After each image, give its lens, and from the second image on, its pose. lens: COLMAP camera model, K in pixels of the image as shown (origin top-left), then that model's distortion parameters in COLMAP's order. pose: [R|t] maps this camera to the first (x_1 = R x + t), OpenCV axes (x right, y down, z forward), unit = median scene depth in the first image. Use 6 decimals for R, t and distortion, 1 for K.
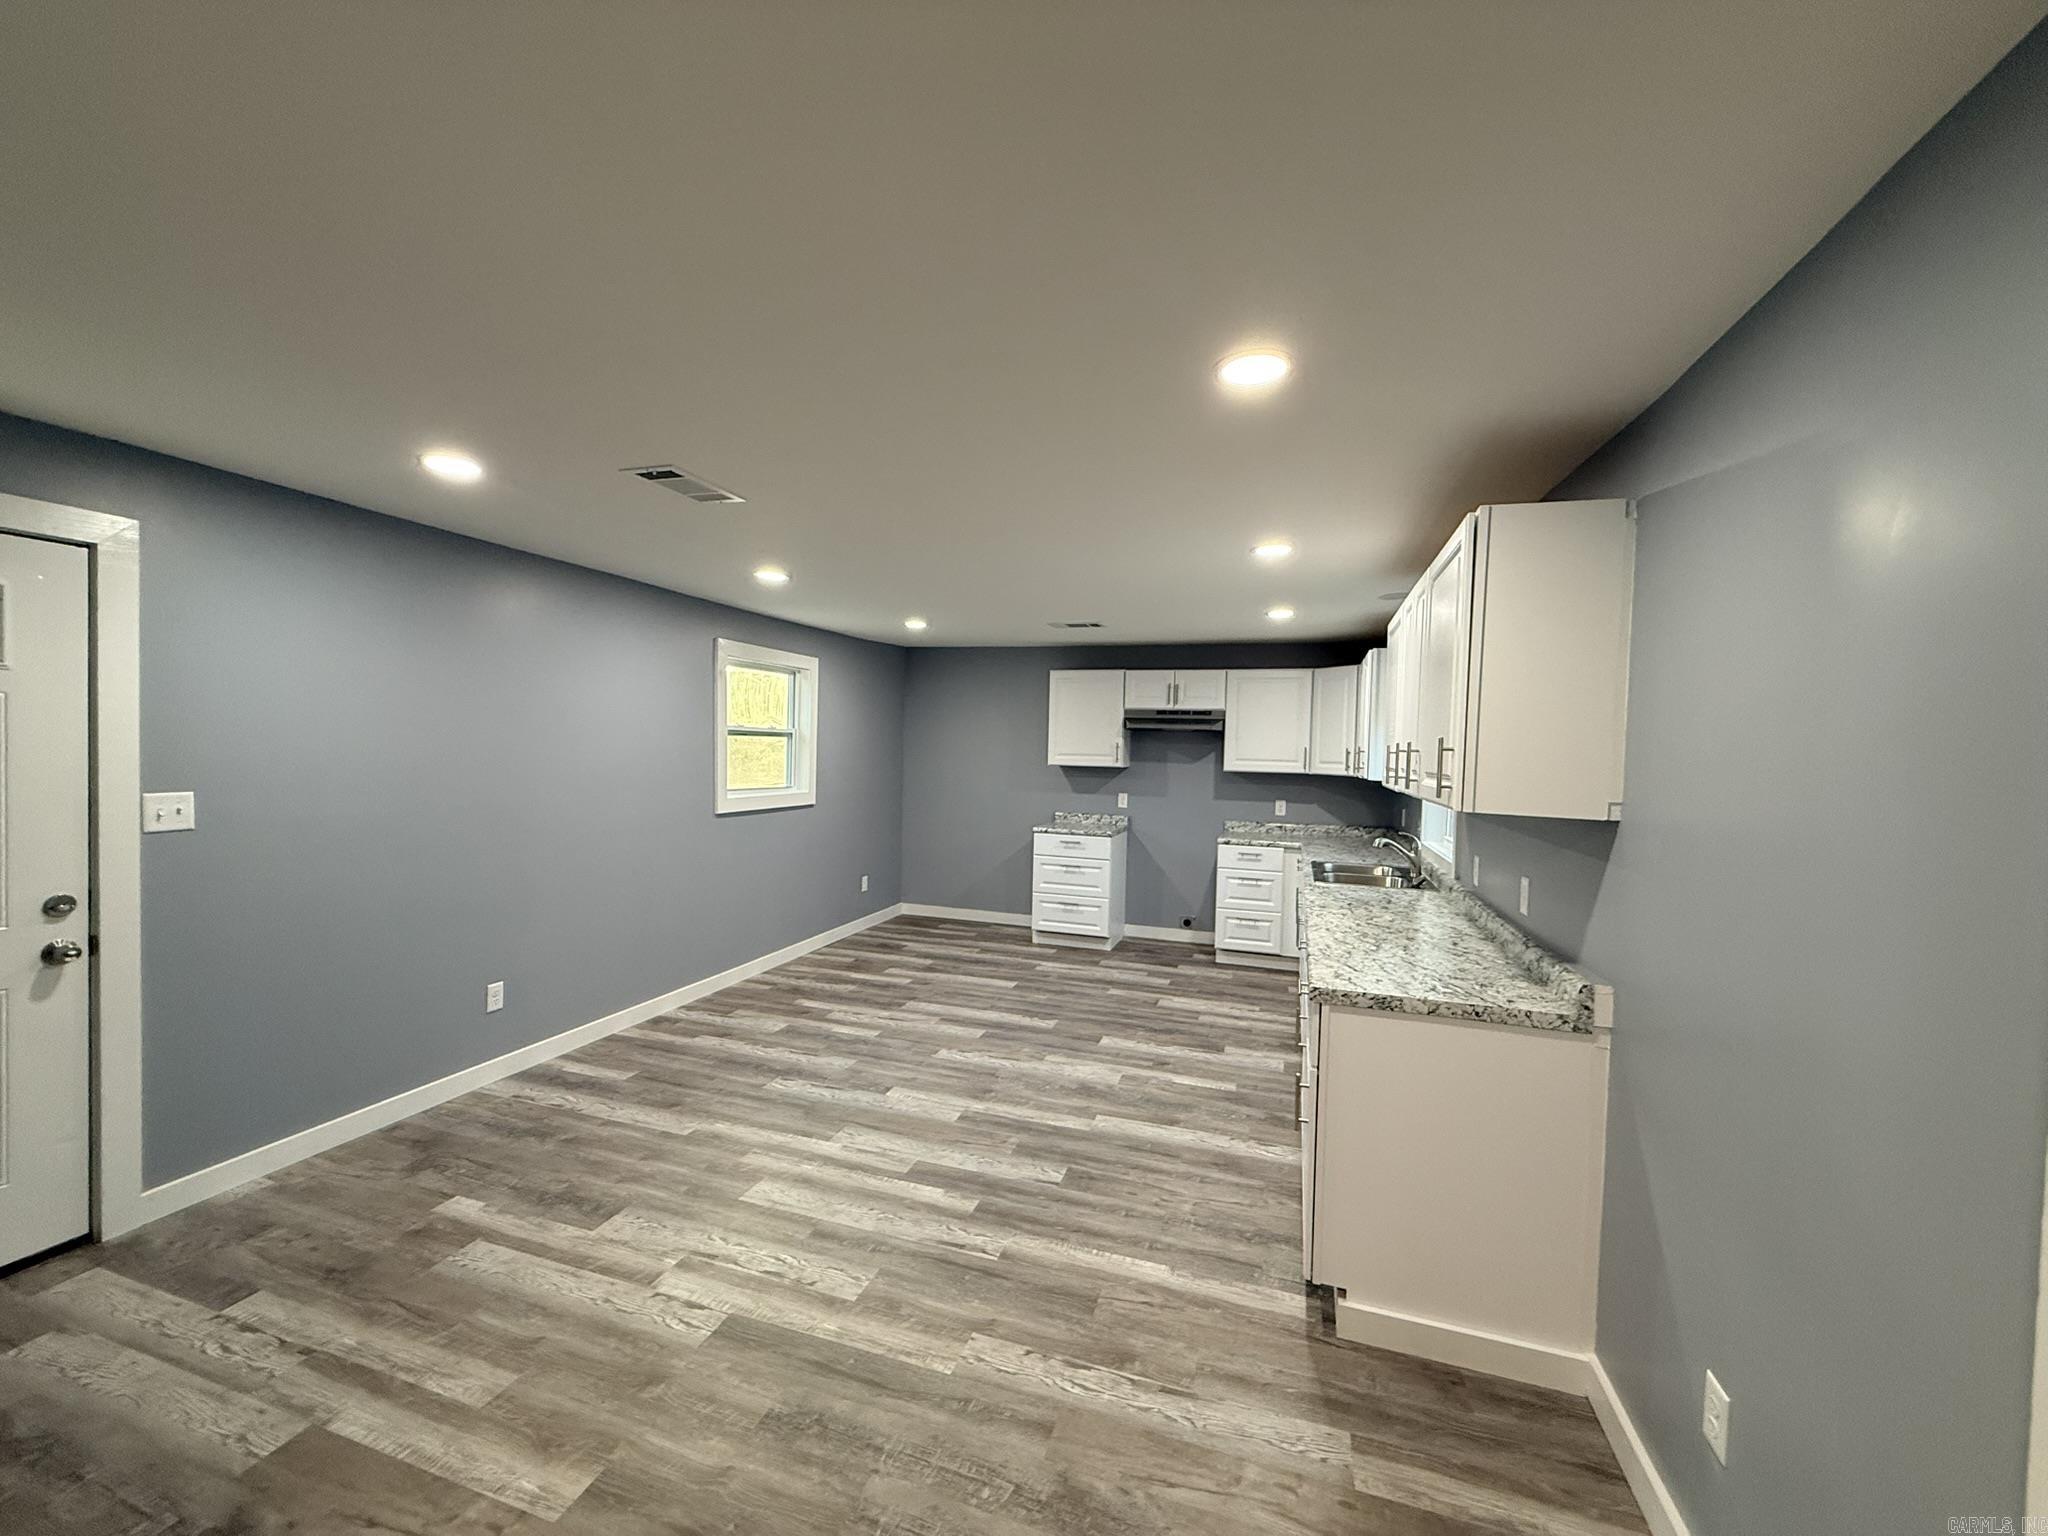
lens RADIAL K [[810.0, 0, 1017.3], [0, 810.0, 768.2], [0, 0, 1]] dist [0.000993, -0.000070]
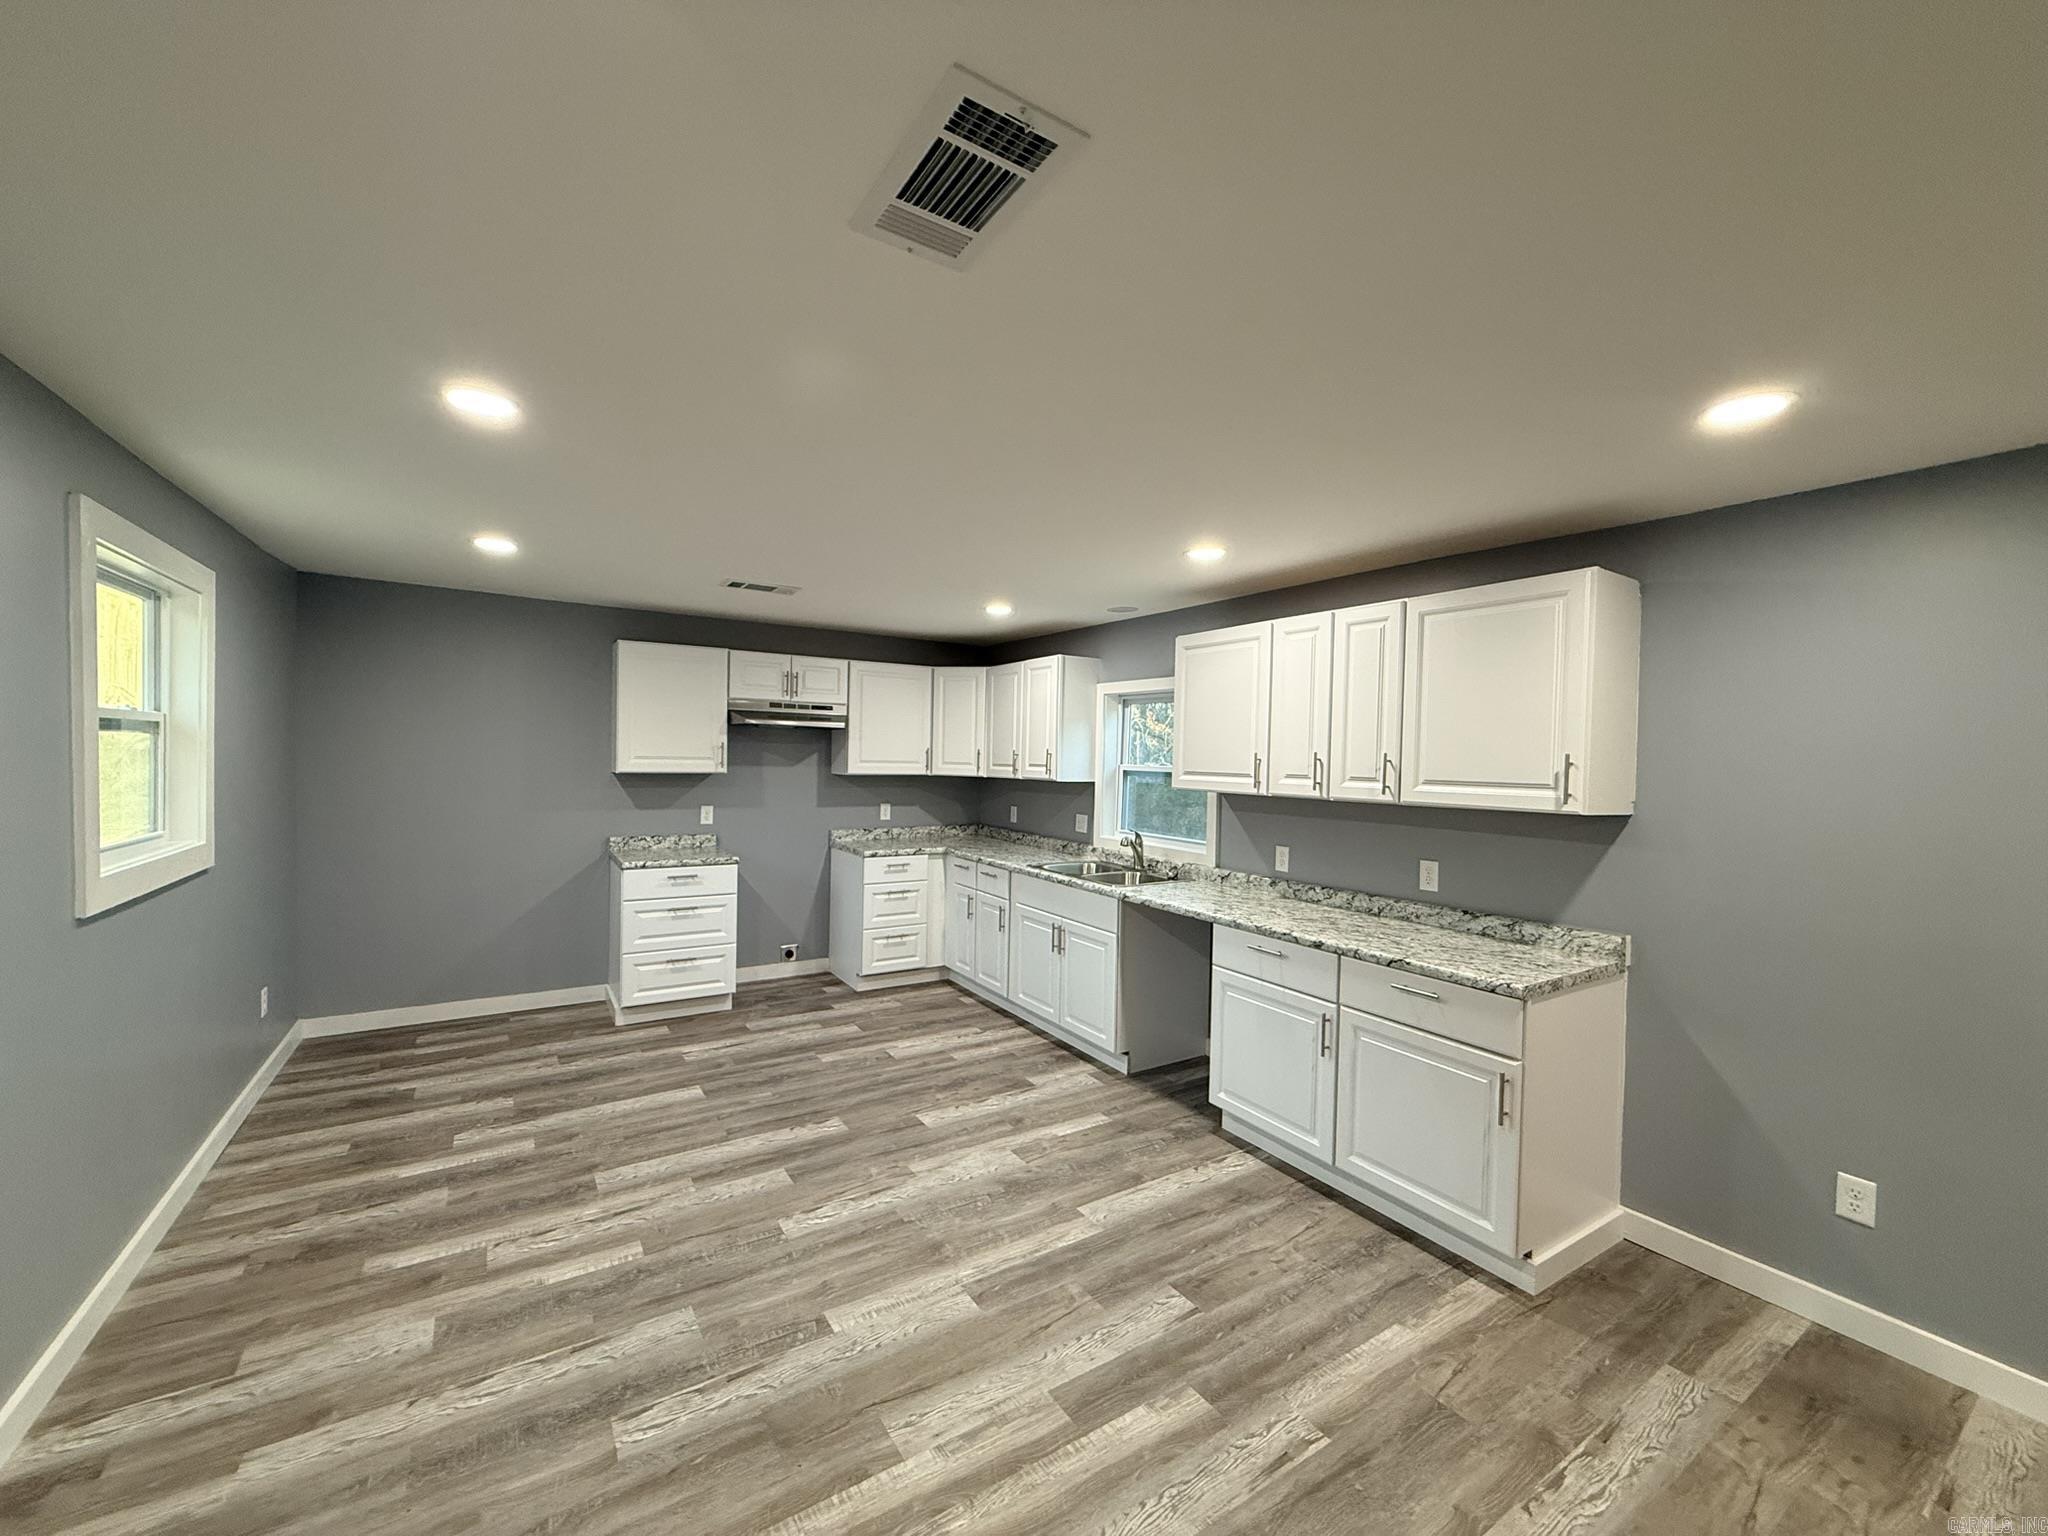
lens RADIAL K [[810.0, 0, 1022.2], [0, 810.0, 772.0], [0, 0, 1]] dist [0.000993, -0.000070]
pose [[0.633432, -0.027318, 0.773316, -0.377586], [0.014262, 0.999619, 0.023631, -0.021683], [-0.773667, -0.003939, 0.633580, 0.358440]]
